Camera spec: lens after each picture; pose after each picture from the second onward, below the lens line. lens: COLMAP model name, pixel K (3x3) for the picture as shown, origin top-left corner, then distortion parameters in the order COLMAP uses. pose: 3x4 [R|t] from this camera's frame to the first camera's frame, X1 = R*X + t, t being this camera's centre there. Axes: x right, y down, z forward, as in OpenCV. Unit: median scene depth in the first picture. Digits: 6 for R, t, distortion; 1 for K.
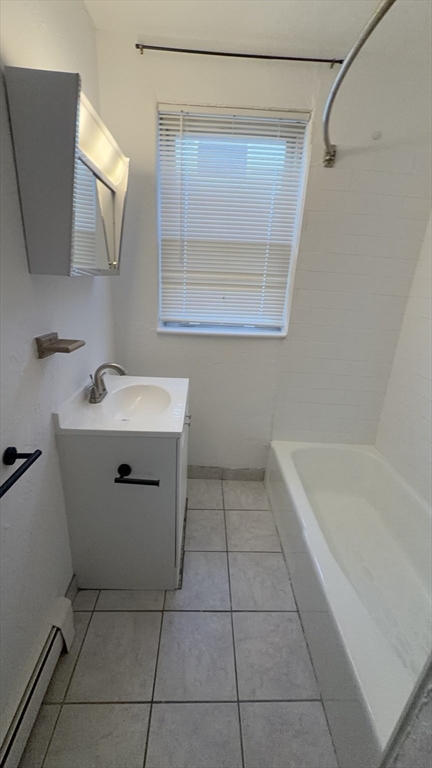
lens RADIAL K [[306.0, 0, 214.1], [0, 306.0, 385.2], [0, 0, 1]] dist [-0.002379, 0.000970]
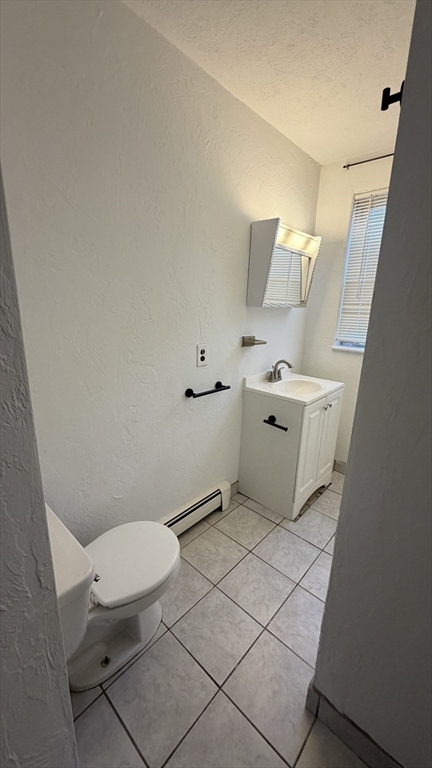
lens RADIAL K [[306.0, 0, 214.0], [0, 306.0, 382.2], [0, 0, 1]] dist [-0.002379, 0.000970]
pose [[0.717004, 0.145268, -0.681764, 0.445433], [-0.228983, 0.972853, -0.033527, 0.158549], [0.658386, 0.180152, 0.730804, -0.352109]]
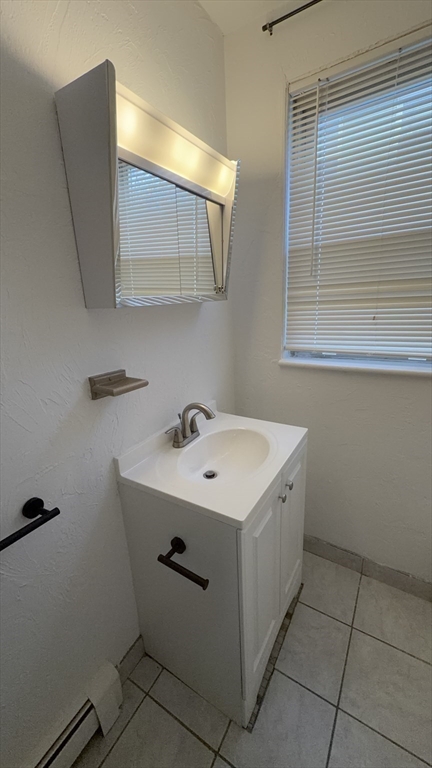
lens RADIAL K [[306.0, 0, 215.3], [0, 306.0, 384.7], [0, 0, 1]] dist [-0.002379, 0.000970]
pose [[0.831601, 0.067316, -0.551279, 0.143631], [-0.102525, 0.994174, -0.033261, -0.087102], [0.545829, 0.084179, 0.833657, 0.275729]]
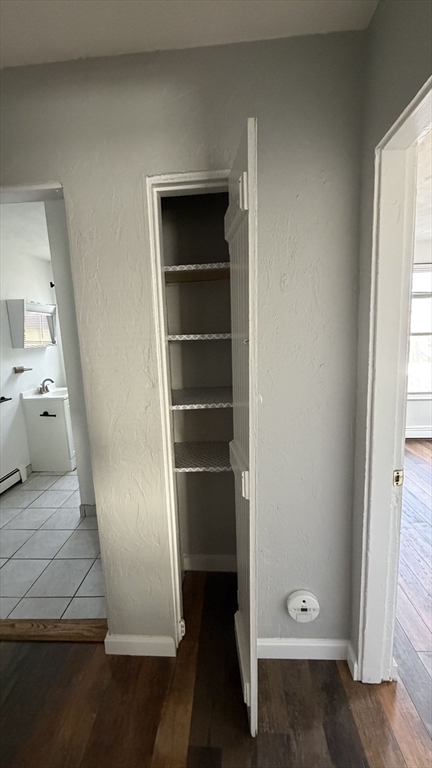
lens RADIAL K [[306.0, 0, 218.4], [0, 306.0, 382.3], [0, 0, 1]] dist [-0.002379, 0.000970]
pose [[0.992644, -0.081078, -0.089908, 1.145268], [0.063067, 0.980211, -0.187643, 0.463217], [0.103343, 0.180593, 0.978114, -1.190935]]
